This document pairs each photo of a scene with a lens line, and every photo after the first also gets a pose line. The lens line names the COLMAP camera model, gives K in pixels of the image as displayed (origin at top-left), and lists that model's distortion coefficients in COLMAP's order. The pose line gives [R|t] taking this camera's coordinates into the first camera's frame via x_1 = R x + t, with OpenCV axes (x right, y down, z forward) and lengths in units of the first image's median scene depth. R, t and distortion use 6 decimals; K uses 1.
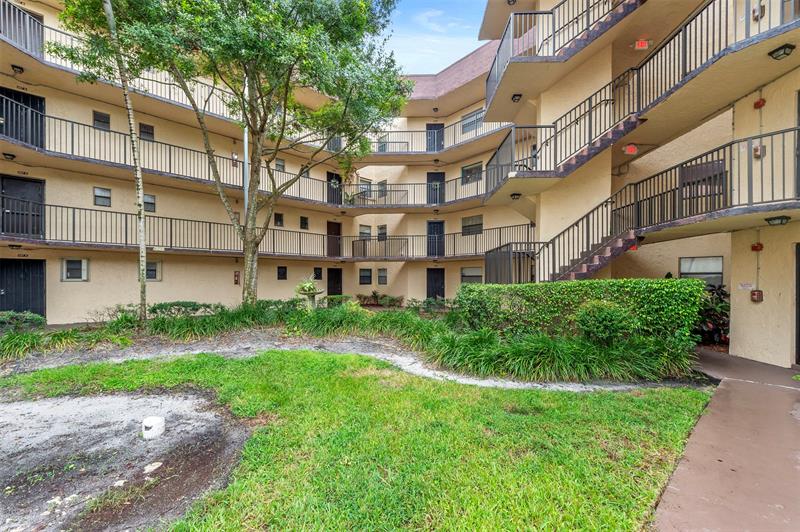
lens RADIAL K [[313.4, 0, 392.7], [0, 313.4, 276.7], [0, 0, 1]] dist [0.010984, -0.002863]
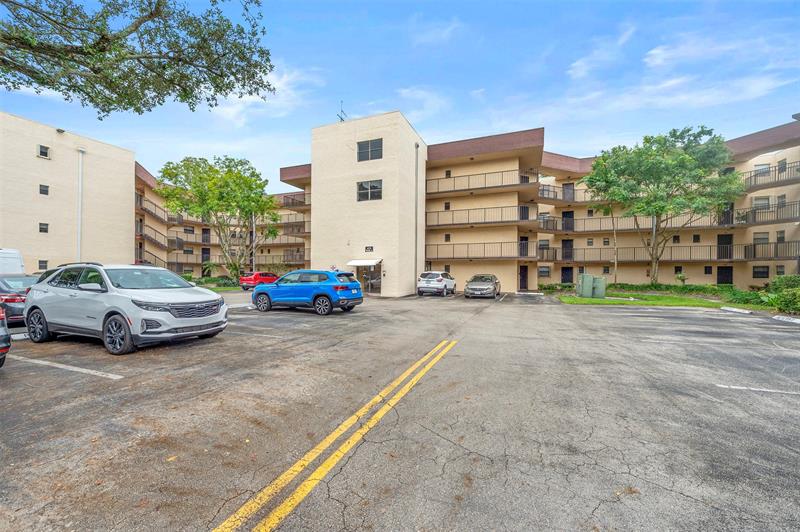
lens RADIAL K [[313.4, 0, 400.1], [0, 313.4, 277.8], [0, 0, 1]] dist [0.010984, -0.002863]
pose [[0.421135, 0.005011, -0.906984, 0.535793], [-0.001152, 0.999987, 0.004990, 0.021580], [0.906997, -0.001057, 0.421135, -1.038604]]
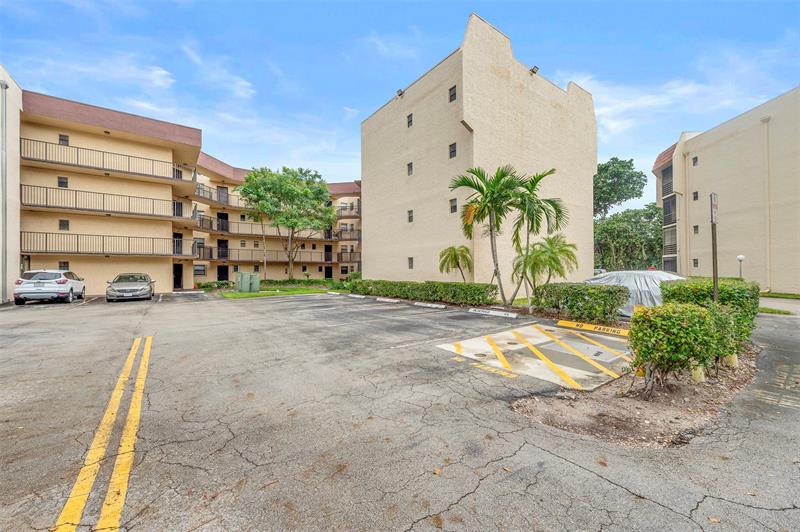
lens RADIAL K [[313.4, 0, 397.8], [0, 313.4, 269.5], [0, 0, 1]] dist [0.010984, -0.002863]
pose [[0.992877, -0.013975, -0.118321, 0.581533], [0.012962, 0.999872, -0.009328, 0.022461], [0.118436, 0.007728, 0.992932, -1.176072]]
